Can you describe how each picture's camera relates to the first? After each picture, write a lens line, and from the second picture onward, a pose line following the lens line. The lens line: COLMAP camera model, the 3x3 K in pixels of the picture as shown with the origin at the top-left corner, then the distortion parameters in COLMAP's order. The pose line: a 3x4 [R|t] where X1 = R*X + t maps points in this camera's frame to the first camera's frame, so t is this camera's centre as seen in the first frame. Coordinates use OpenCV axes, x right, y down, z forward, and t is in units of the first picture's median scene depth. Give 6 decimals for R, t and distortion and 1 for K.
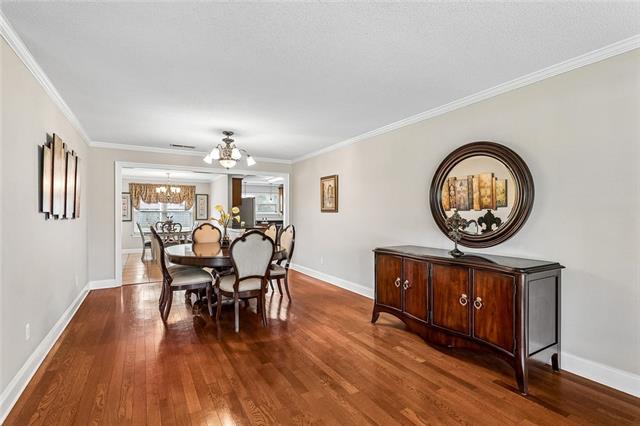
lens RADIAL K [[307.7, 0, 321.0], [0, 307.7, 216.5], [0, 0, 1]] dist [-0.004700, 0.001892]
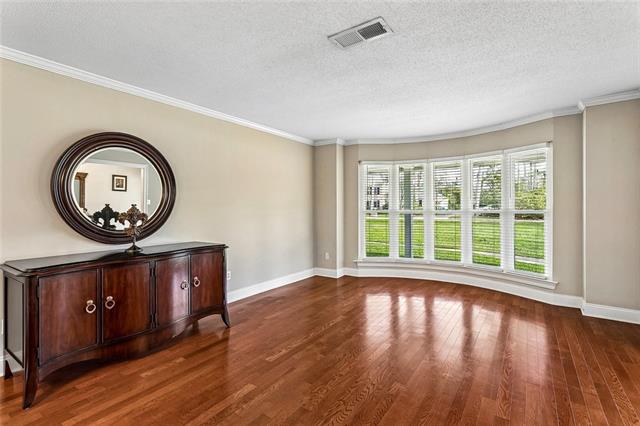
lens RADIAL K [[307.7, 0, 316.5], [0, 307.7, 208.9], [0, 0, 1]] dist [-0.004700, 0.001892]
pose [[-0.456055, 0.005683, 0.889934, -0.722978], [-0.002252, 0.999969, -0.007539, -0.003467], [-0.889949, -0.005442, -0.456028, 1.034830]]
